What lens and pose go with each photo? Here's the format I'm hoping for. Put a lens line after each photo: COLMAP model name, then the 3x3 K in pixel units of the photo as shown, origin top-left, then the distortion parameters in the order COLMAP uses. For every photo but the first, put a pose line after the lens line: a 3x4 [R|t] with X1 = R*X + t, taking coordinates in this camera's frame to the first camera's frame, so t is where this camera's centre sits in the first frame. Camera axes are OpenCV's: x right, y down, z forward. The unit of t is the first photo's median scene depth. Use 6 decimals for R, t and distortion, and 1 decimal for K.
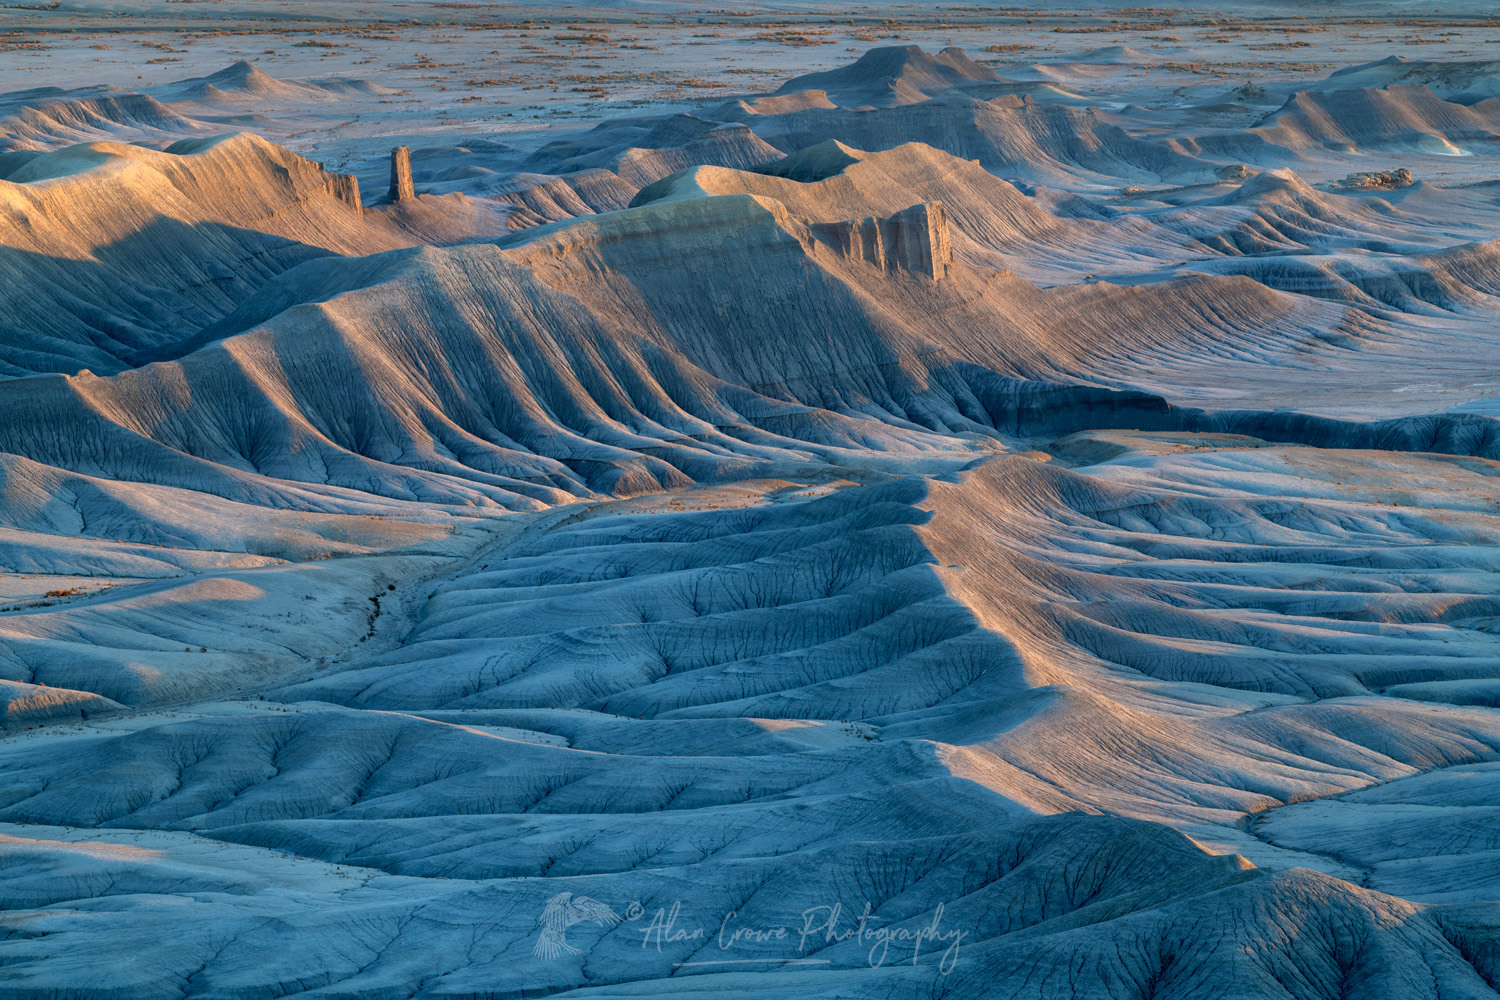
lens RADIAL K [[7177.7, 0, 750.0], [0, 7177.7, 500.0], [0, 0, 1]] dist [0.071041, -0.421237]
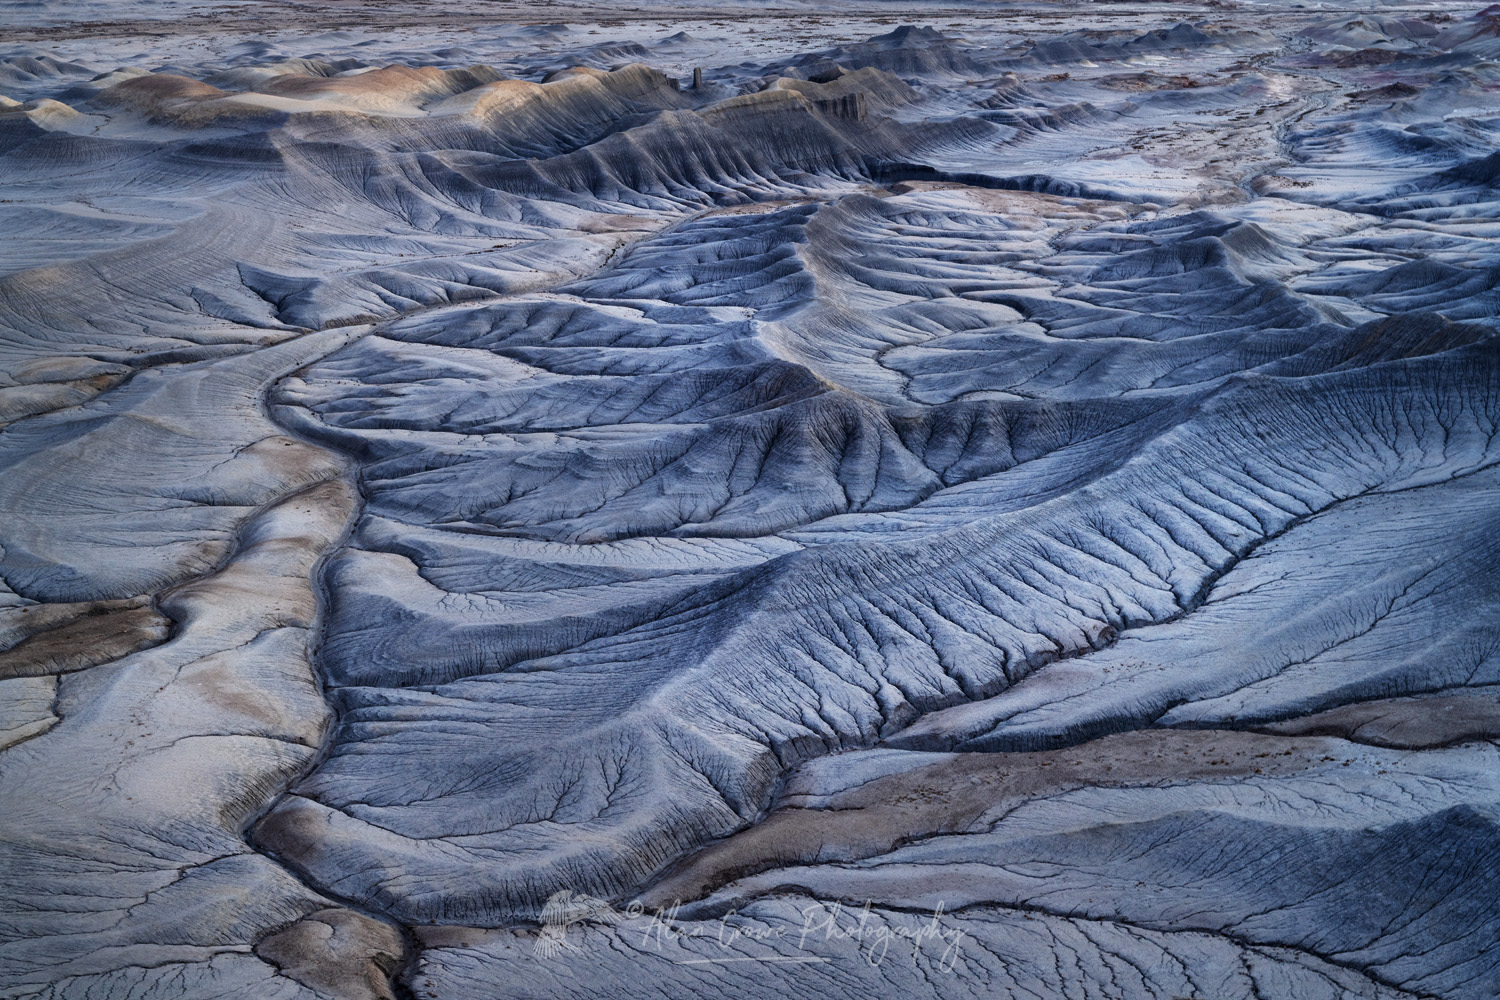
lens RADIAL K [[2279.1, 0, 750.0], [0, 2279.1, 500.0], [0, 0, 1]] dist [0.515571, -4.351787]
pose [[0.995091, 0.014167, -0.097943, 0.080973], [0.000055, 0.989621, 0.143701, -0.016297], [0.098962, -0.143001, 0.984763, 0.141488]]
